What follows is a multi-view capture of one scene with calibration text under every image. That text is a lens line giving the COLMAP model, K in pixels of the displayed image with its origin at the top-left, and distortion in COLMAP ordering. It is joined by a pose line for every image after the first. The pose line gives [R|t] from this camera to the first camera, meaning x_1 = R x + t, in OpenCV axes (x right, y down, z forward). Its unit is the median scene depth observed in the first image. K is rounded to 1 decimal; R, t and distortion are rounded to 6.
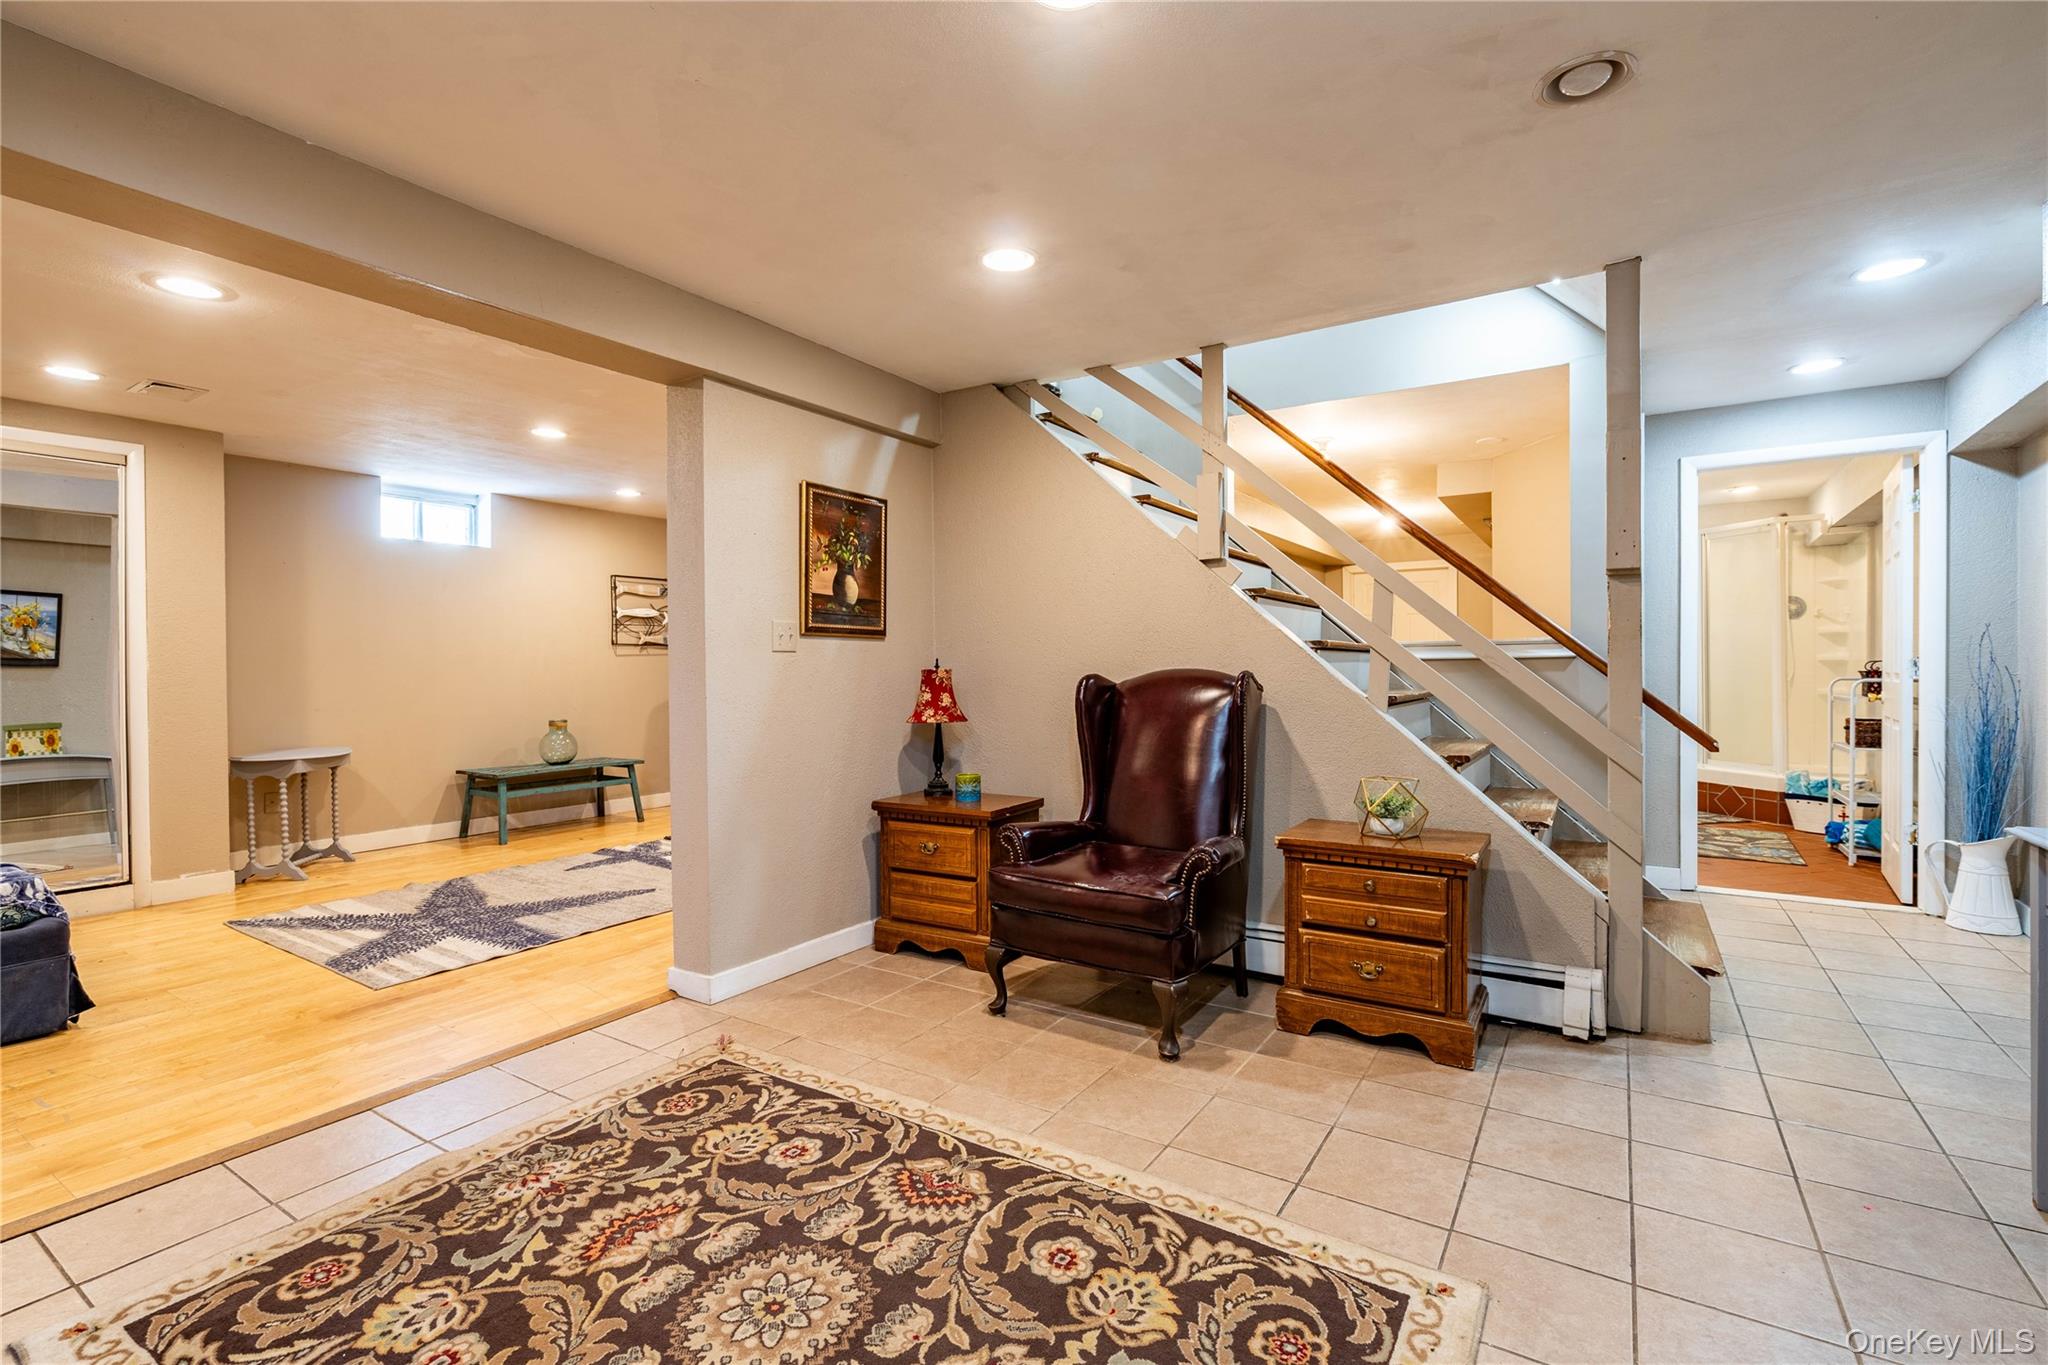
lens RADIAL K [[907.0, 0, 1019.3], [0, 907.0, 677.6], [0, 0, 1]] dist [-0.002132, 0.002275]
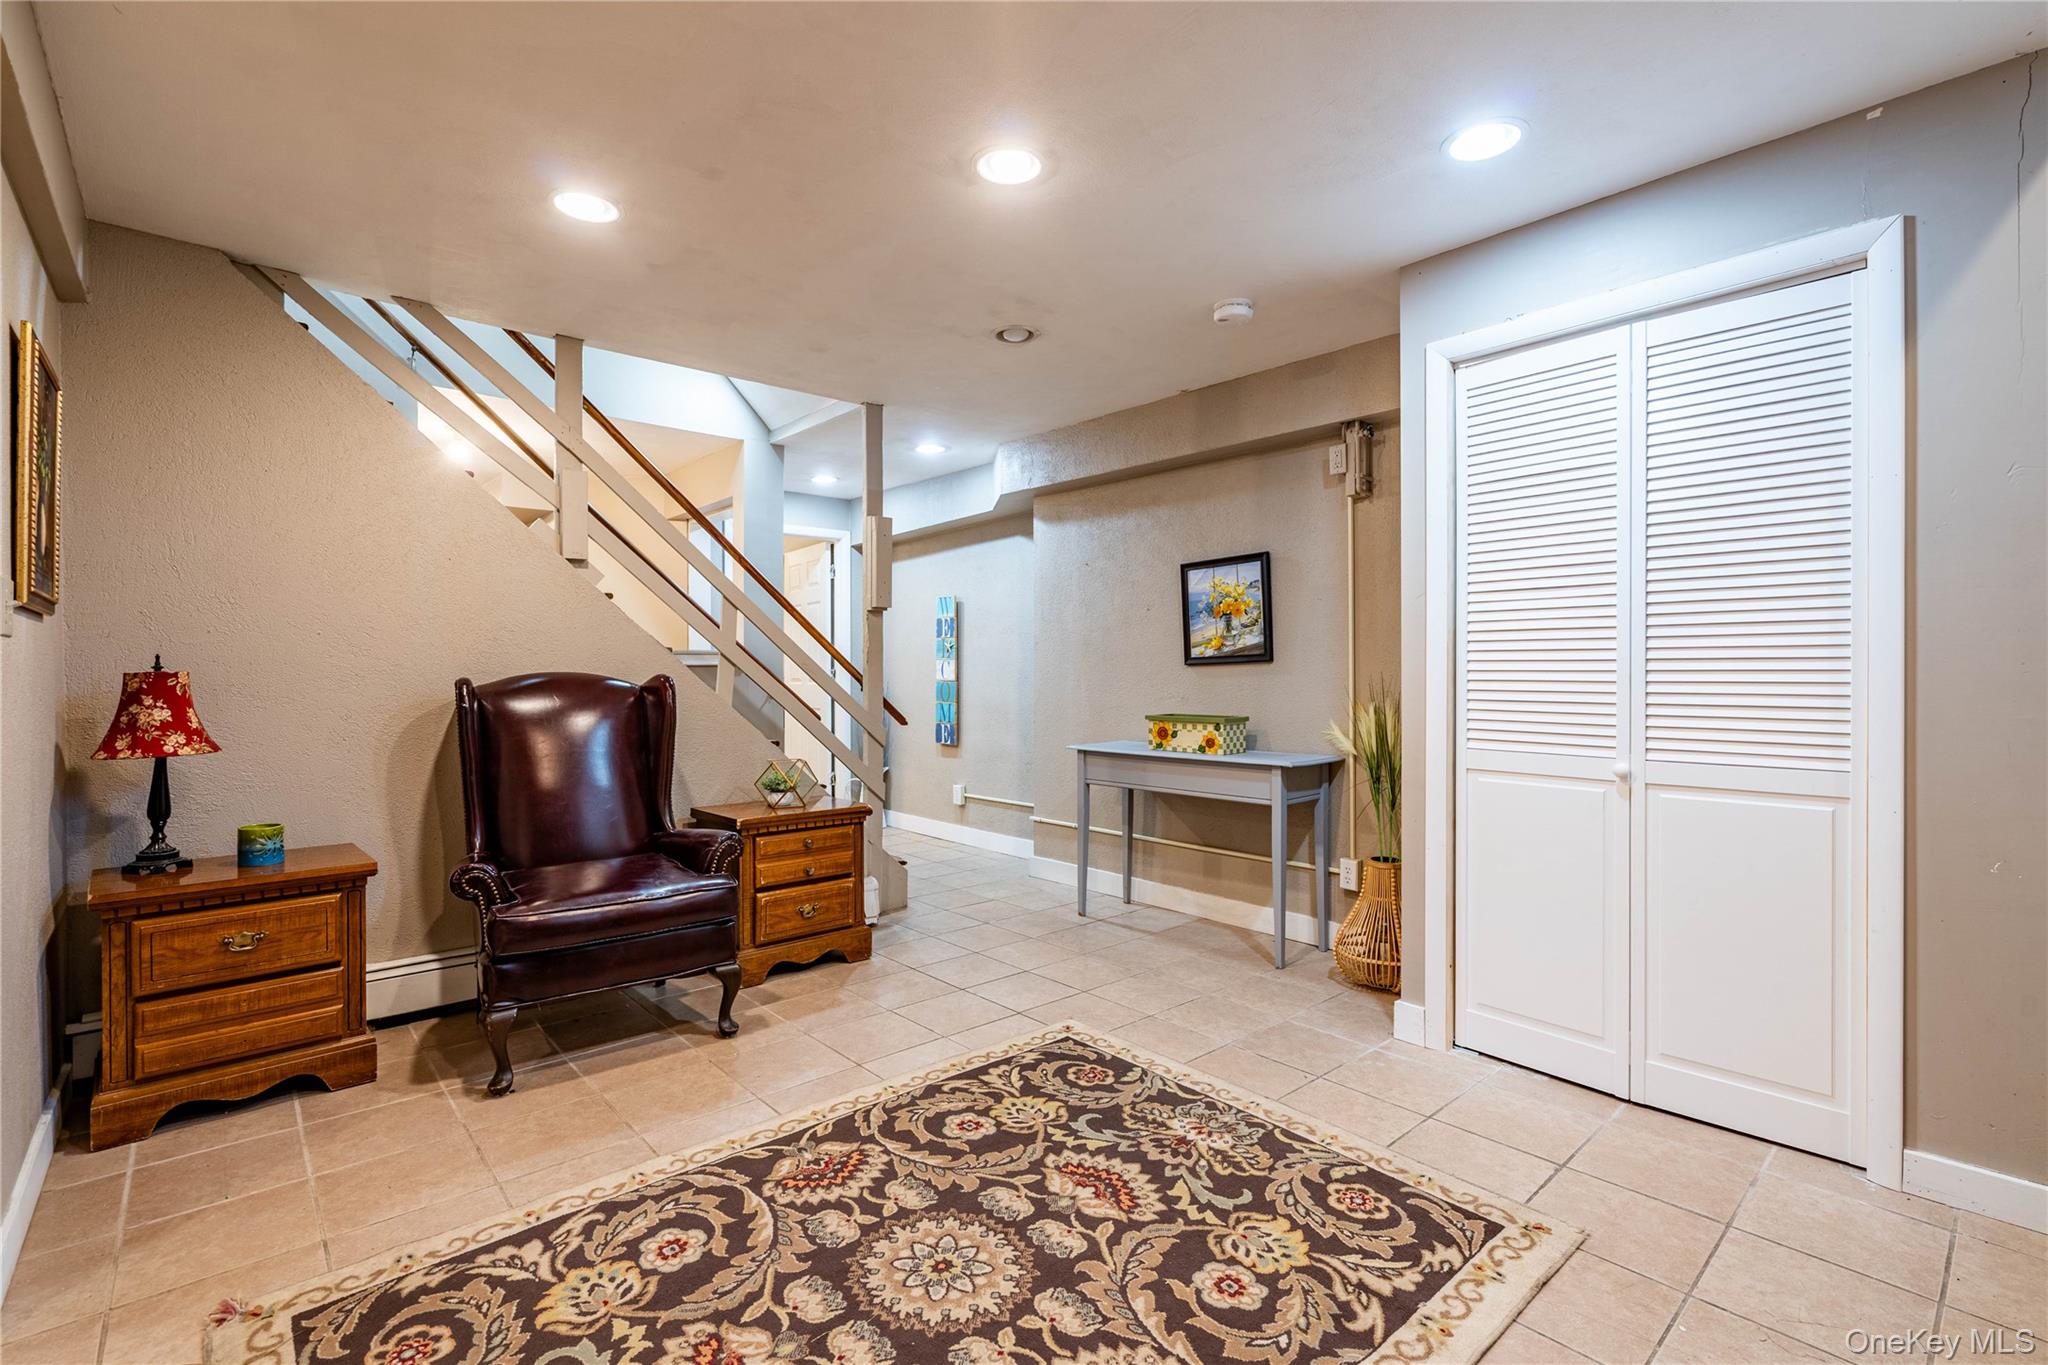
lens RADIAL K [[907.0, 0, 1019.3], [0, 907.0, 677.6], [0, 0, 1]] dist [-0.002132, 0.002275]
pose [[0.283261, 0.001593, 0.959042, -0.967746], [0.007814, 0.999962, -0.003969, 0.006308], [-0.959011, 0.008618, 0.283238, 0.461991]]
